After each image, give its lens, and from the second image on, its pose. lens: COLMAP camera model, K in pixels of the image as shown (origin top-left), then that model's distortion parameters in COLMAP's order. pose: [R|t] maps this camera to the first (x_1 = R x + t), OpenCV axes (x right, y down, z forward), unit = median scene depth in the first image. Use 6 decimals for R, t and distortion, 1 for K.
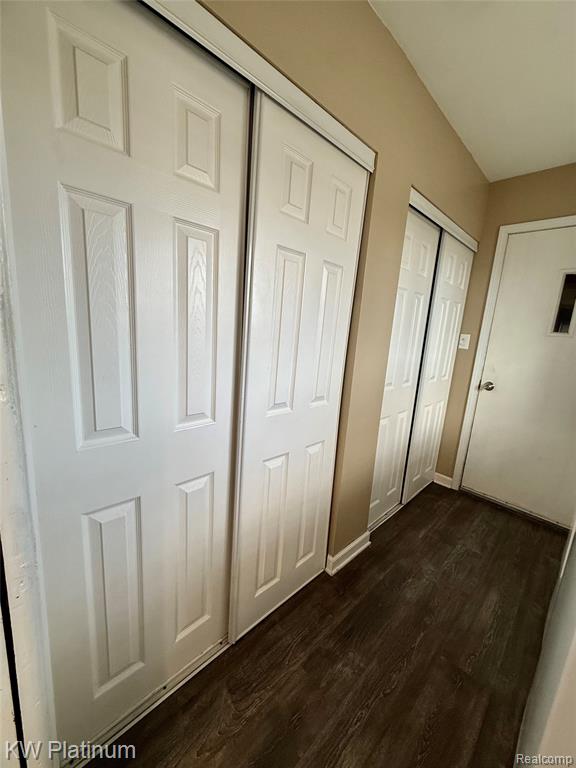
lens RADIAL K [[308.7, 0, 288.0], [0, 308.7, 384.0], [0, 0, 1]] dist [0.001478, 0.000287]
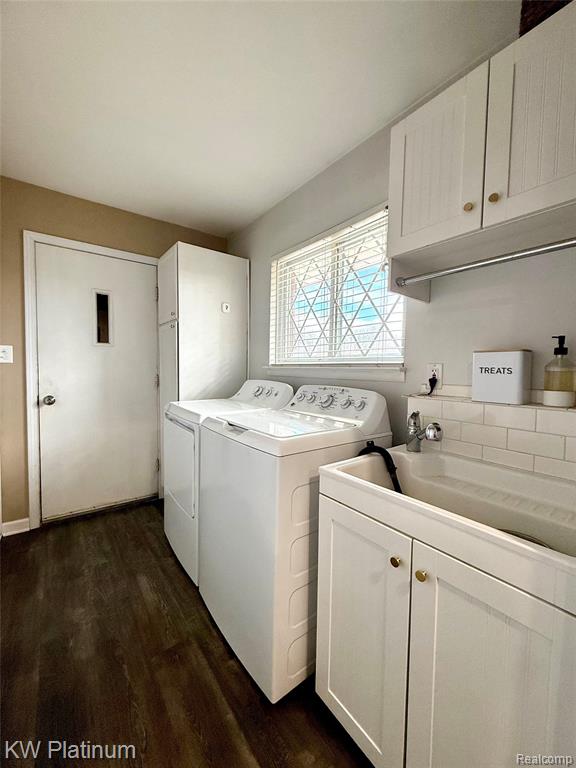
lens RADIAL K [[308.7, 0, 288.0], [0, 308.7, 384.0], [0, 0, 1]] dist [0.001478, 0.000287]
pose [[0.121101, -0.123168, 0.984969, -0.208923], [0.181400, 0.978308, 0.100033, -0.004470], [-0.975924, 0.166560, 0.140816, 0.185138]]
